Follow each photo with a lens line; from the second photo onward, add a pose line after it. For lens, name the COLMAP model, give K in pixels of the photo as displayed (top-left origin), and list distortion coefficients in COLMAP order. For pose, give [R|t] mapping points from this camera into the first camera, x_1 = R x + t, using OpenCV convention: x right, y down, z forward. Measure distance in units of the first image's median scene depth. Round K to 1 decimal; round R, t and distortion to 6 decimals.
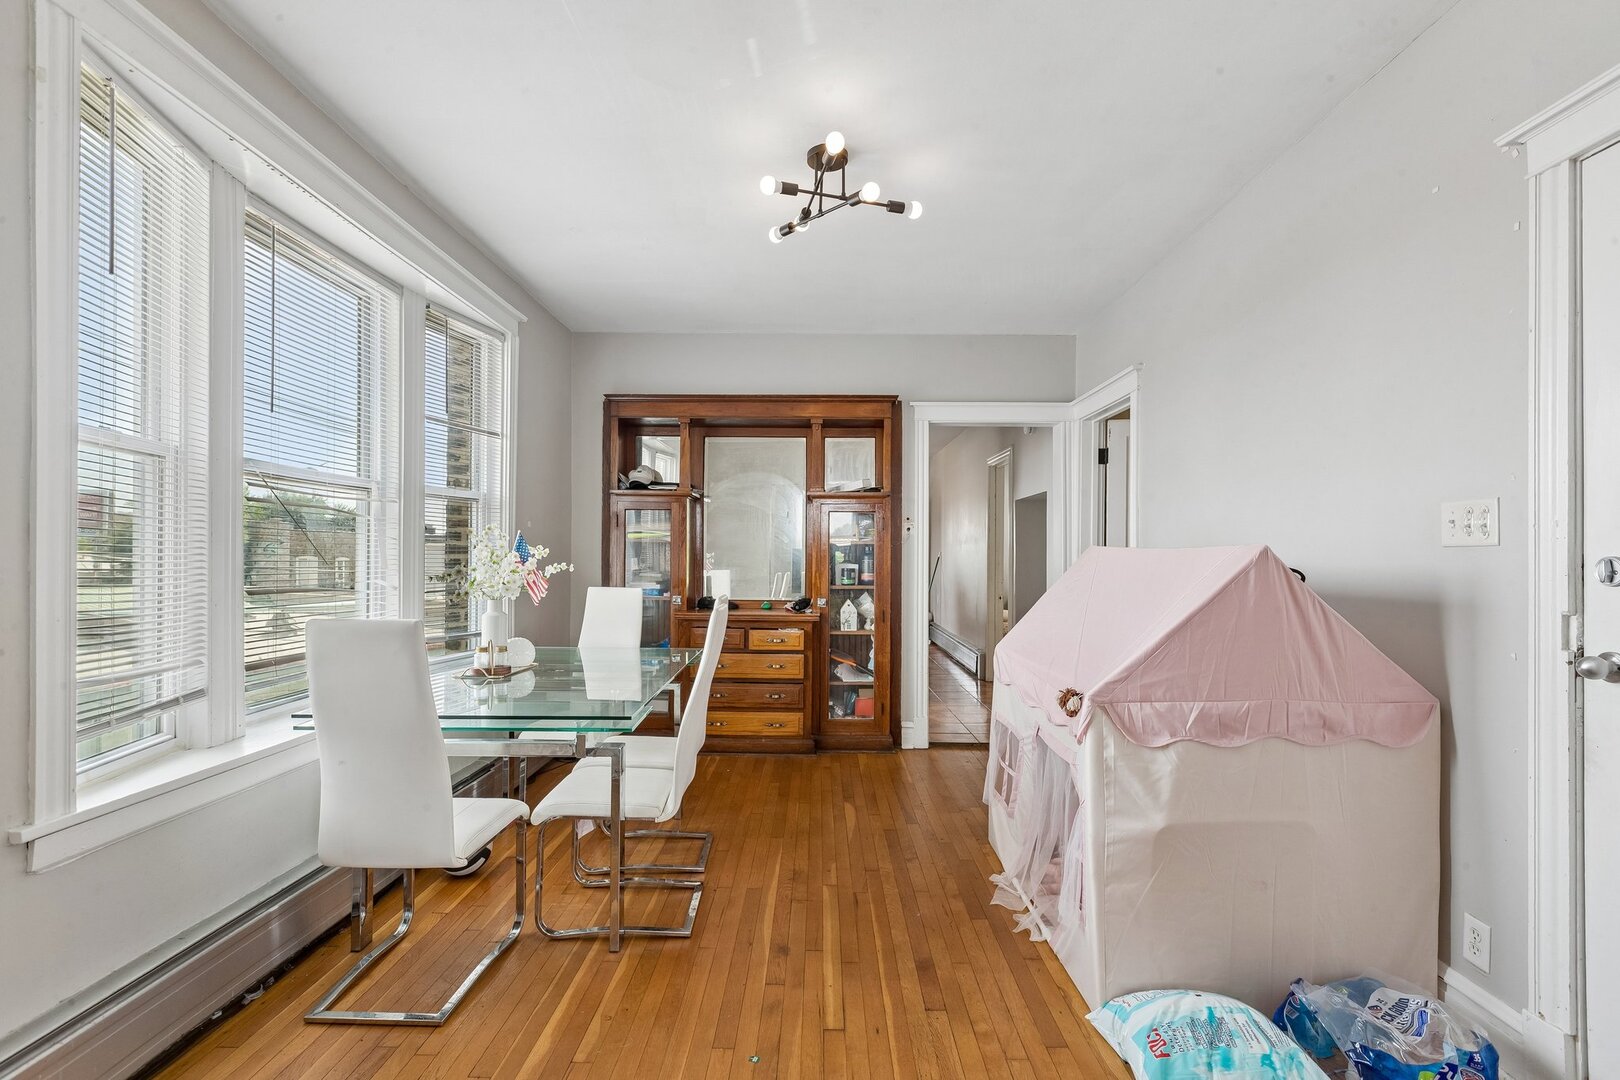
lens RADIAL K [[736.7, 0, 812.5], [0, 736.7, 544.8], [0, 0, 1]] dist [-0.001330, 0.001121]
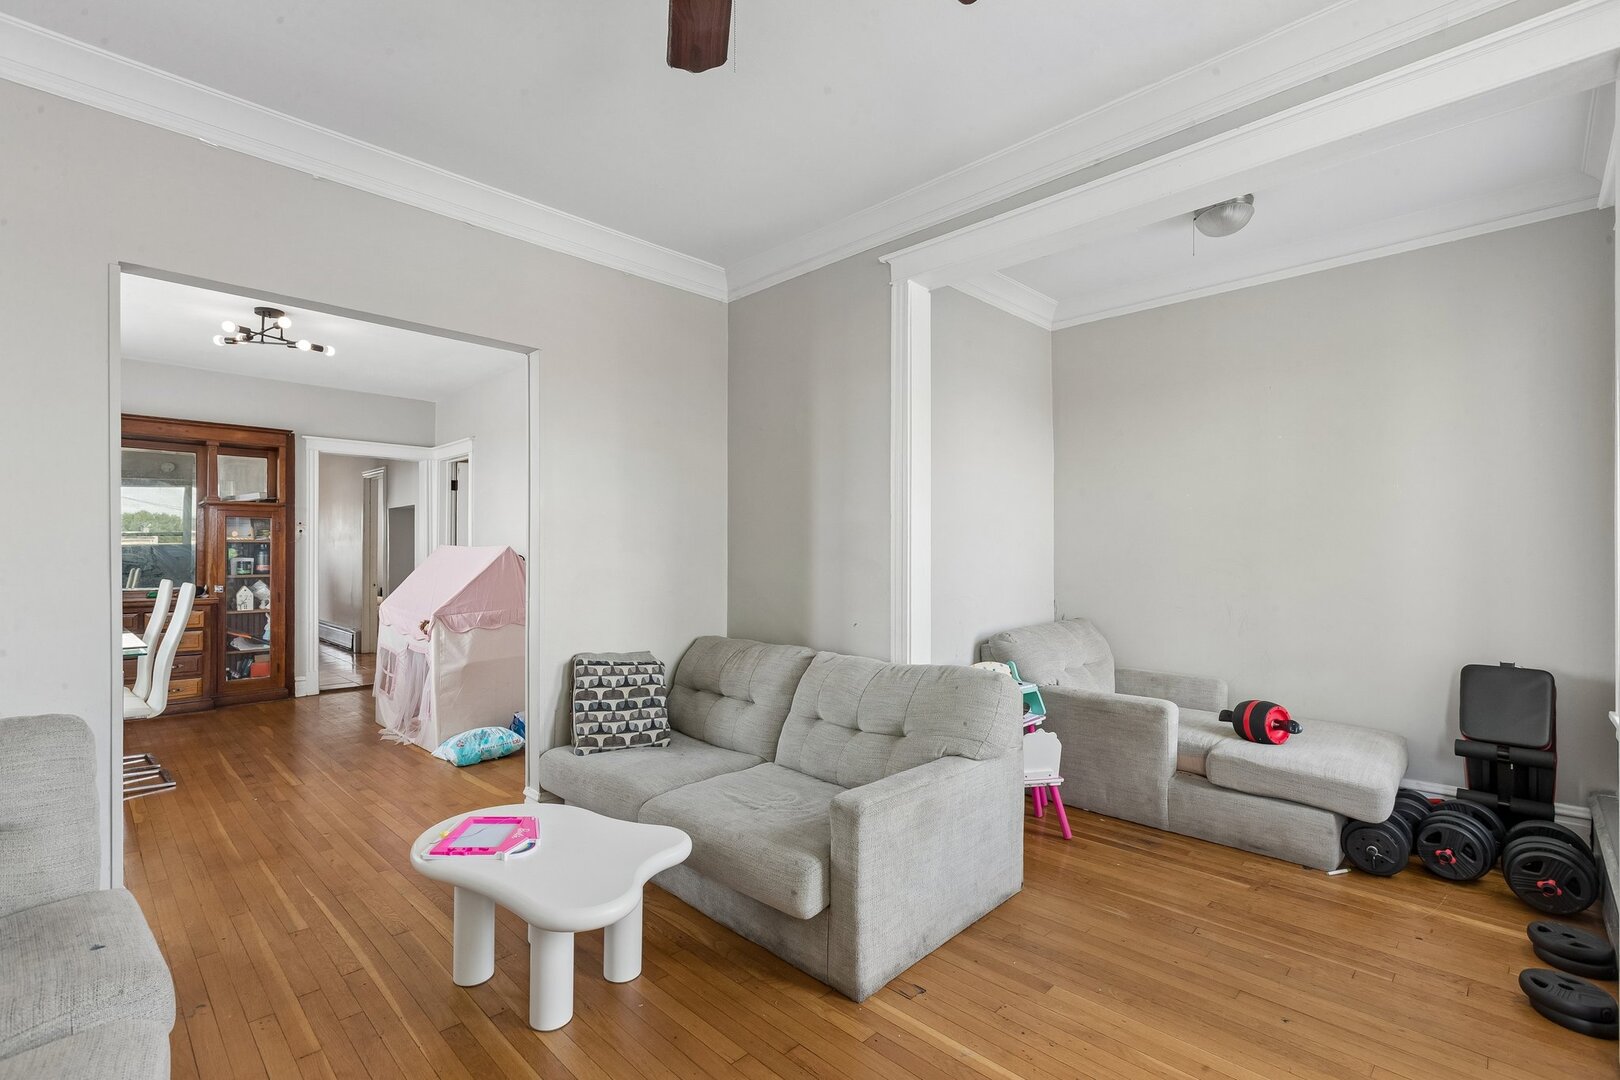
lens RADIAL K [[736.7, 0, 814.1], [0, 736.7, 551.1], [0, 0, 1]] dist [-0.001330, 0.001121]
pose [[0.696066, -0.004773, 0.717962, -0.180398], [-0.005975, 0.999905, 0.012440, -0.007380], [-0.717953, -0.012949, 0.695971, -0.591167]]
